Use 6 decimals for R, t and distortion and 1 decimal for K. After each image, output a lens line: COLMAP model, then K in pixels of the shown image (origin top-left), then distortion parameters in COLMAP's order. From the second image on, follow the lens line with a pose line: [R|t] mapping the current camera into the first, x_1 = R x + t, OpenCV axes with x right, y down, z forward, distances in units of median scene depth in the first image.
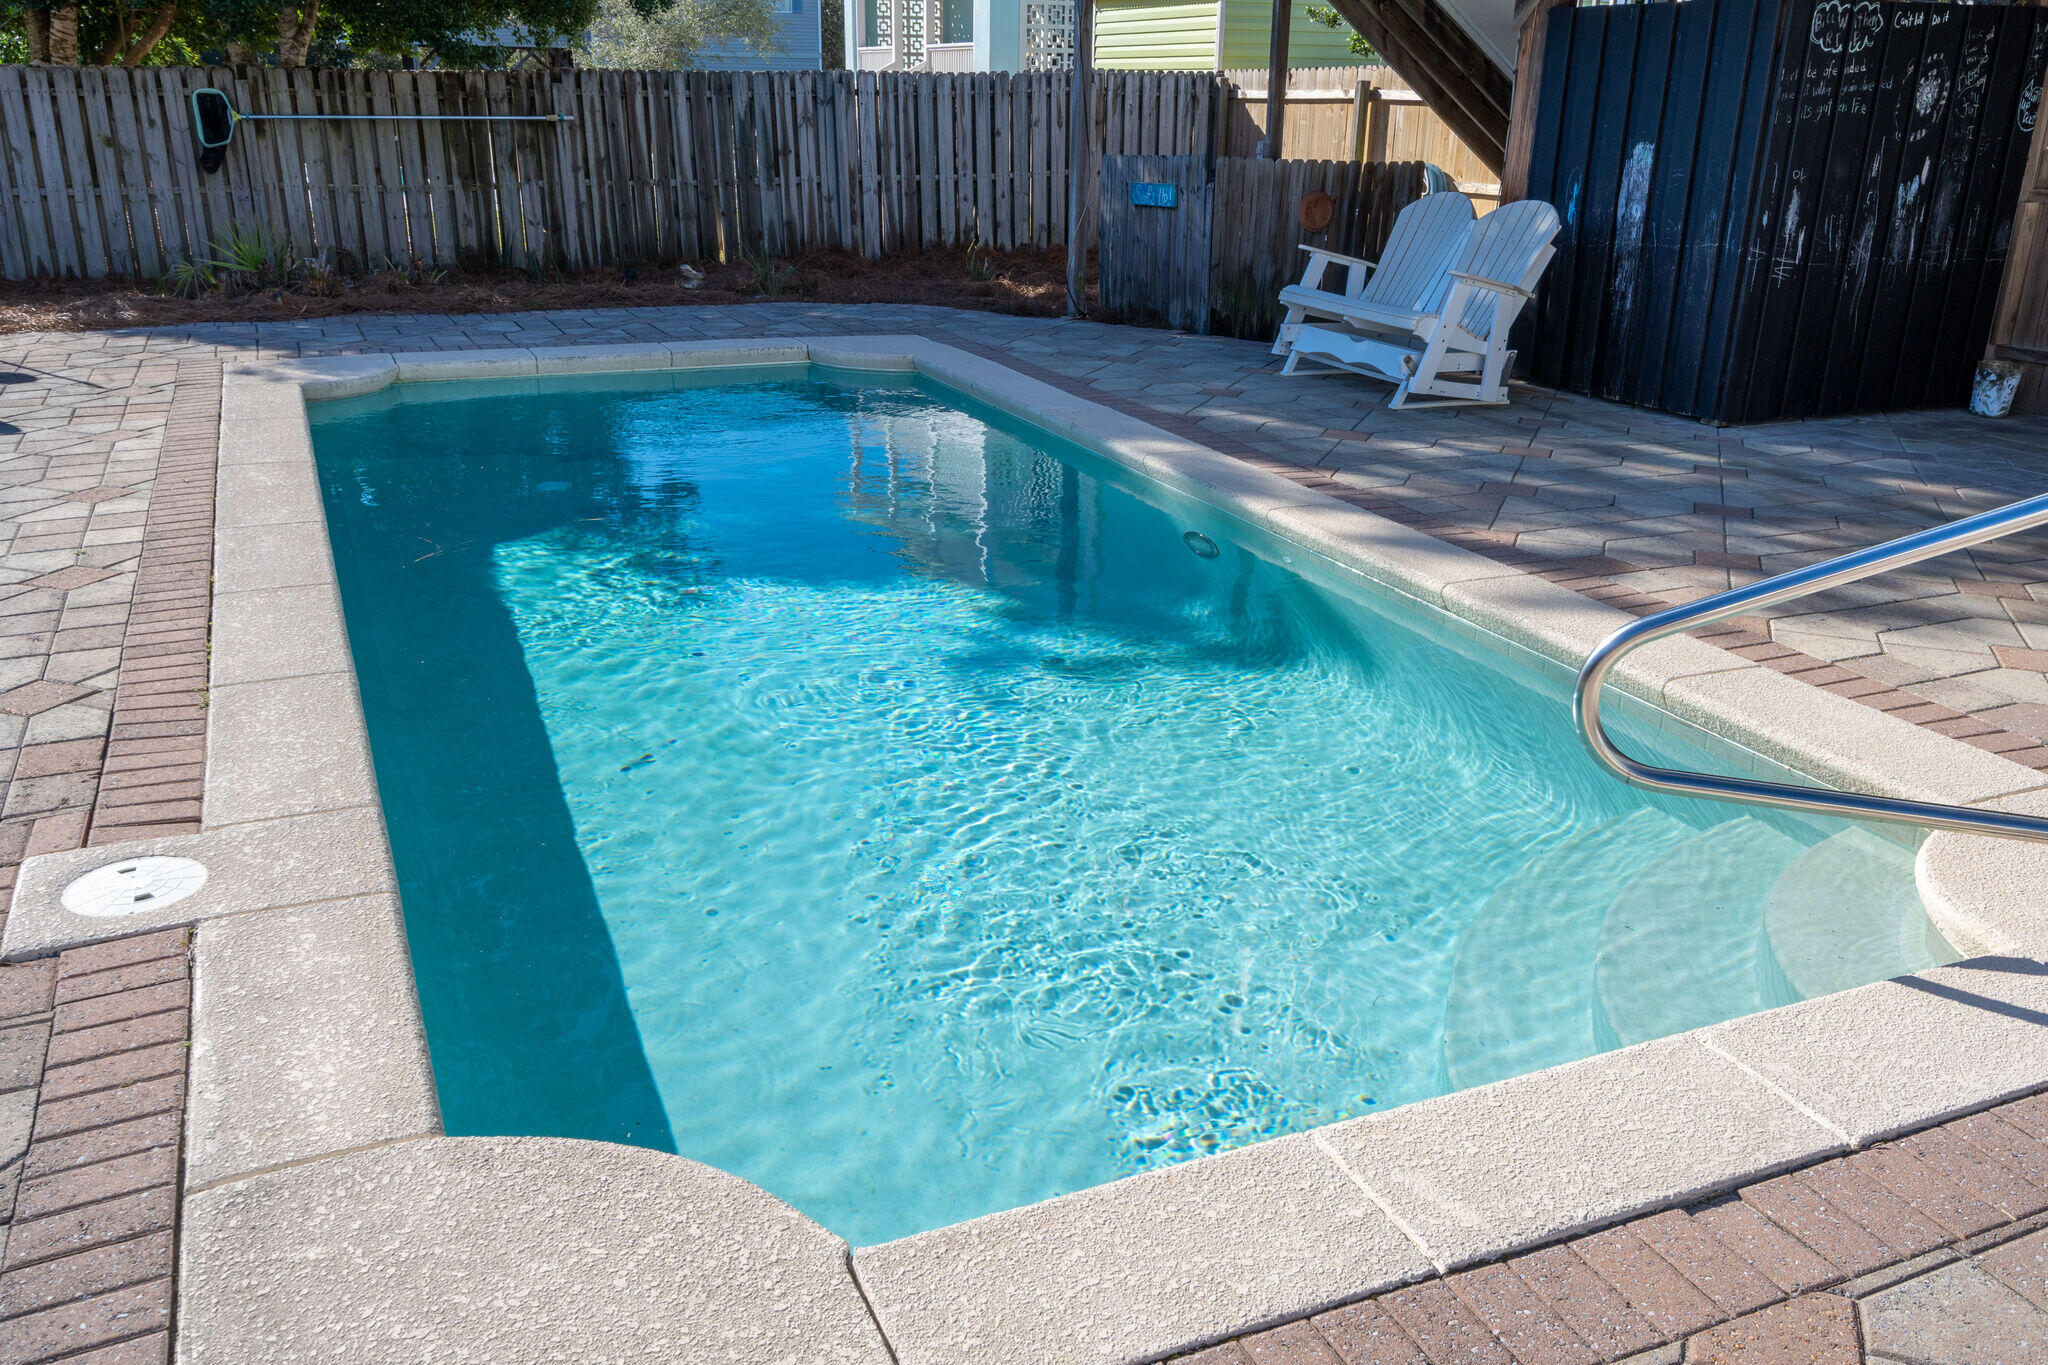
lens RADIAL K [[1643.5, 0, 1024.8], [0, 1643.5, 691.7], [0, 0, 1]] dist [0.008093, -0.001847]
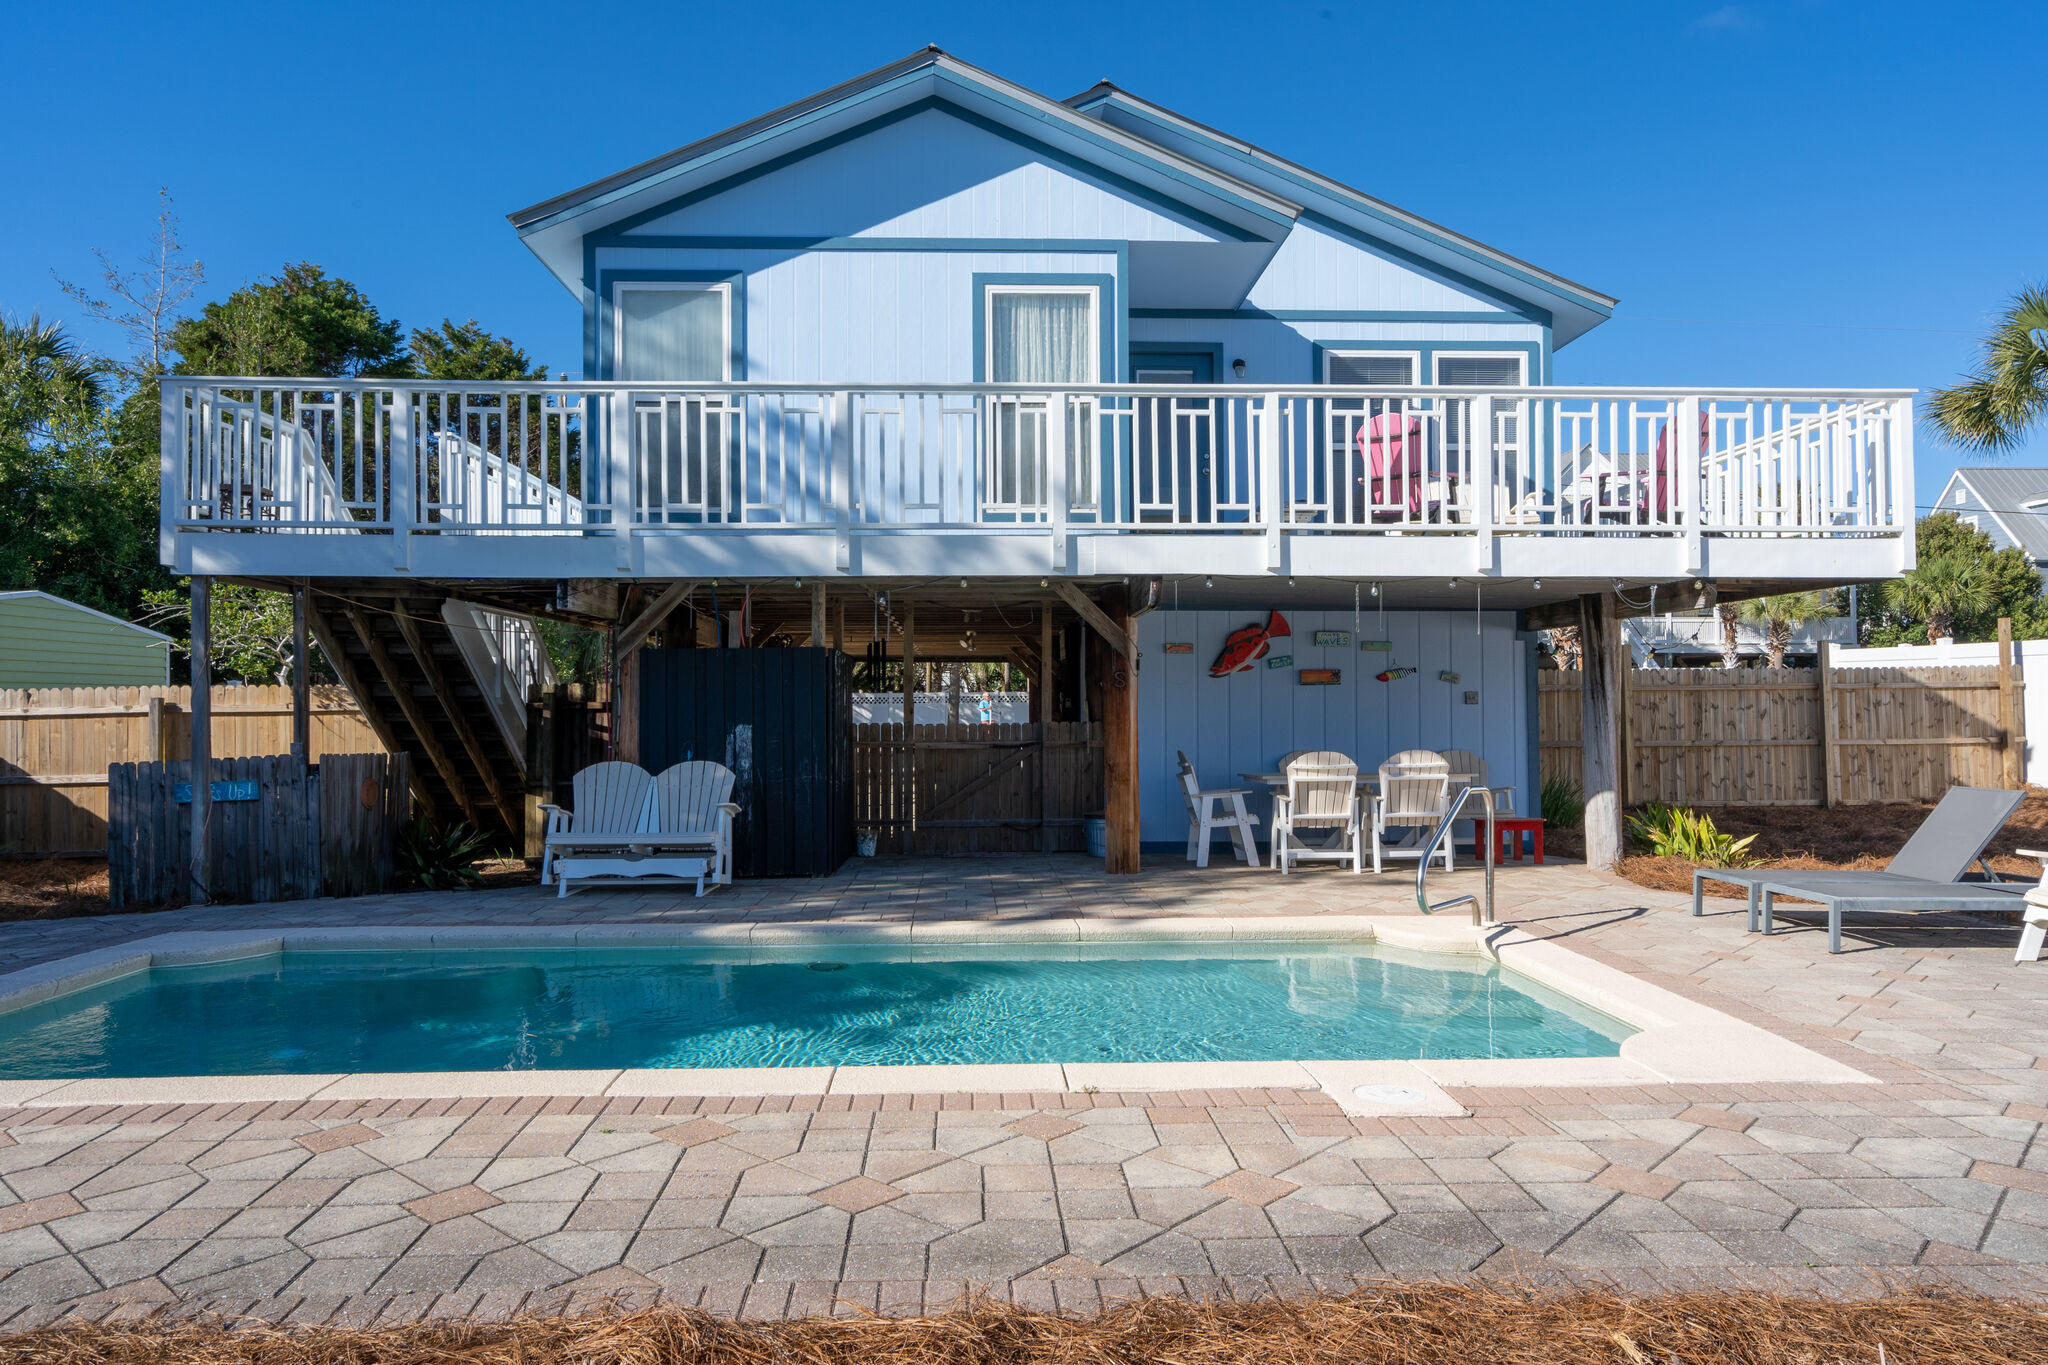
lens RADIAL K [[1363.6, 0, 1019.2], [0, 1363.6, 688.2], [0, 0, 1]] dist [-0.006219, 0.000165]
pose [[0.361630, -0.005263, 0.932307, -0.448687], [0.338122, 0.932644, -0.125888, -0.052467], [-0.868848, 0.360759, 0.339052, 0.146393]]
